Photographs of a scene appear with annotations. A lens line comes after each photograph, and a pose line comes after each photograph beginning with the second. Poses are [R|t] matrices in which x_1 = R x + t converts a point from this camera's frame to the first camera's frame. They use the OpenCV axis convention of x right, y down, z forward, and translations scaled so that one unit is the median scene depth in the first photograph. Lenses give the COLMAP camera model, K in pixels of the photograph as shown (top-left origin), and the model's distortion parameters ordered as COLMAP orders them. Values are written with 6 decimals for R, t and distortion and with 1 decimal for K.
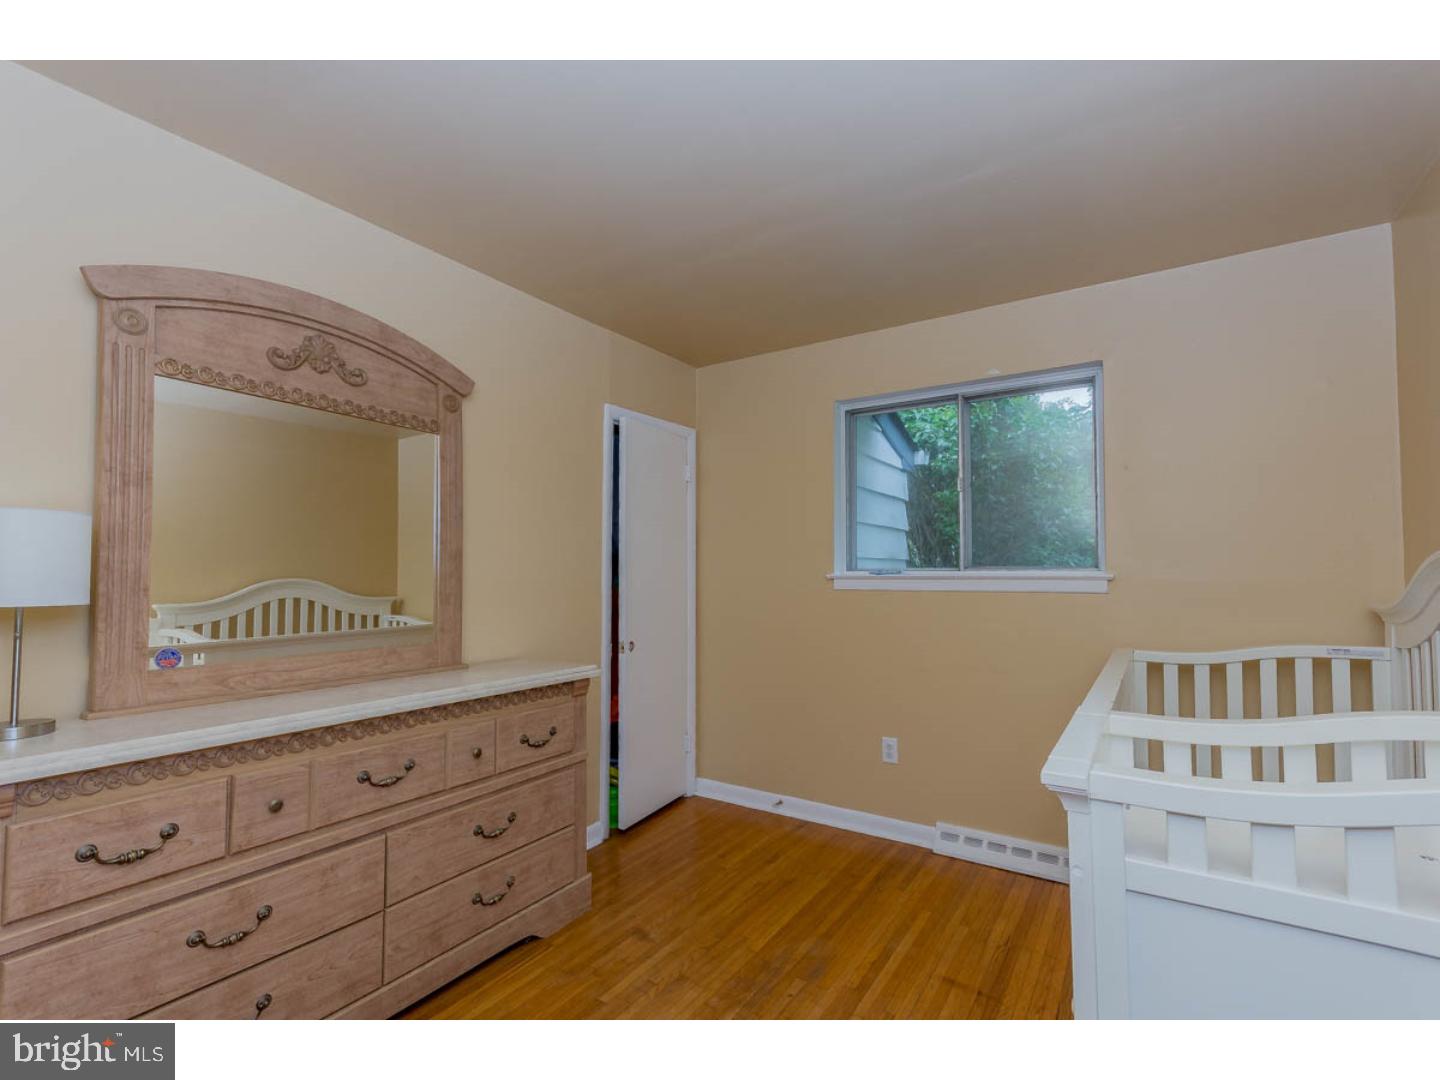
lens RADIAL K [[659.7, 0, 721.5], [0, 659.7, 556.9], [0, 0, 1]] dist [-0.000641, 0.000377]
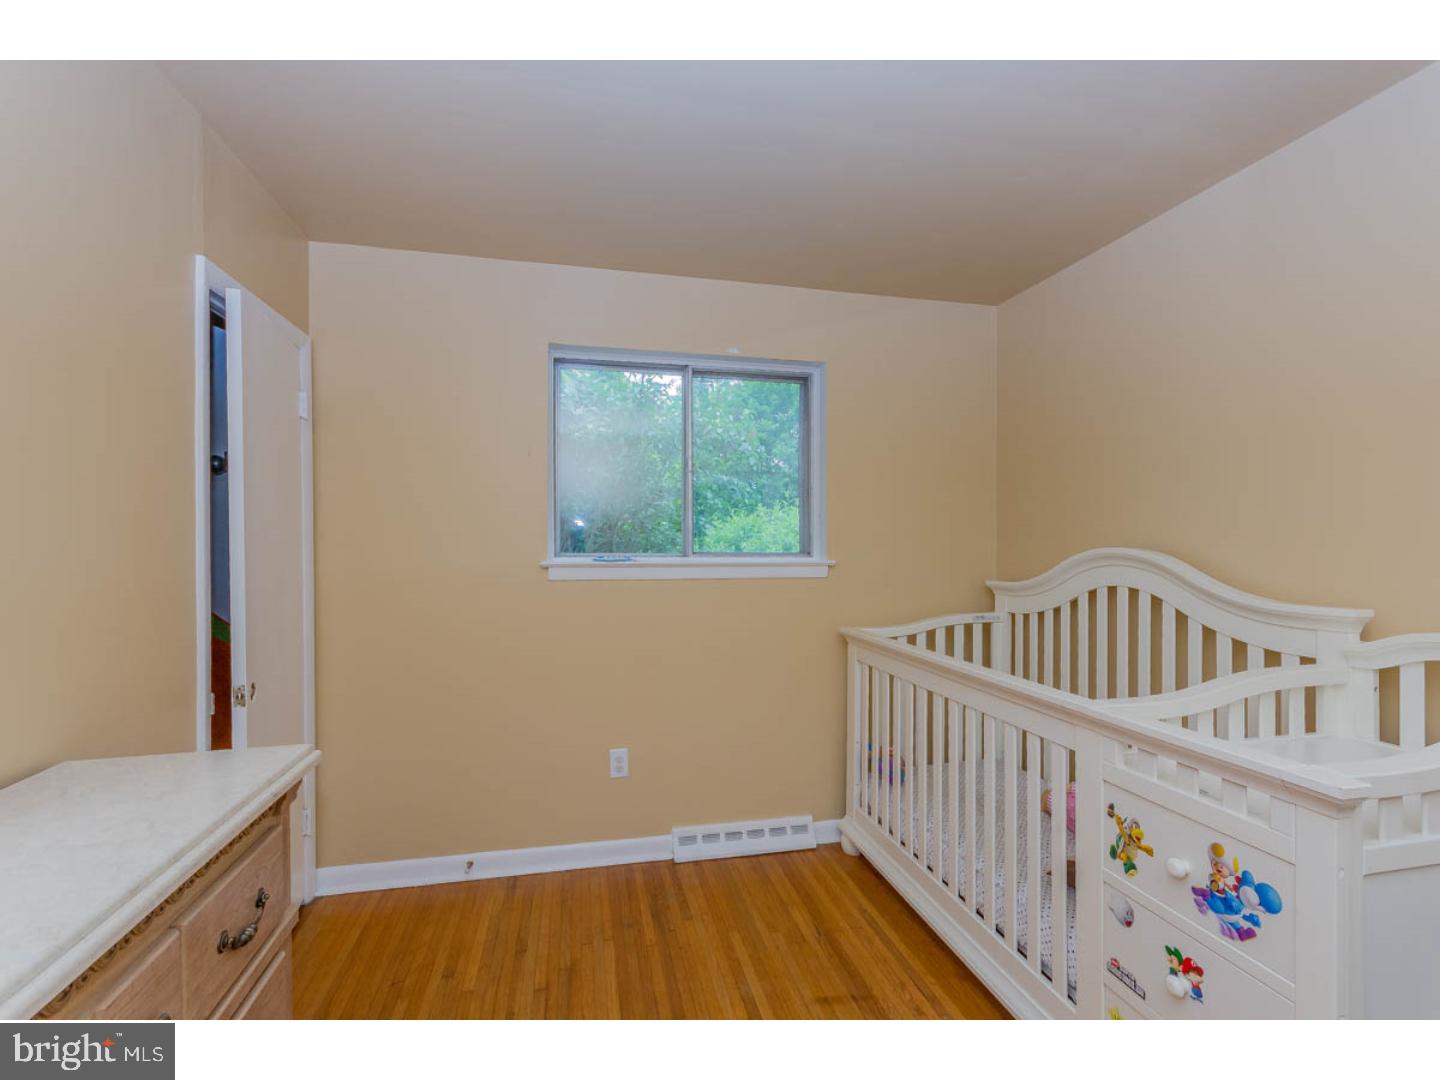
lens RADIAL K [[659.7, 0, 721.5], [0, 659.7, 556.9], [0, 0, 1]] dist [-0.000641, 0.000377]
pose [[0.688476, -0.011804, 0.725163, -0.296571], [-0.022040, 0.999065, 0.037188, -0.014827], [-0.724924, -0.041586, 0.687573, 0.334441]]
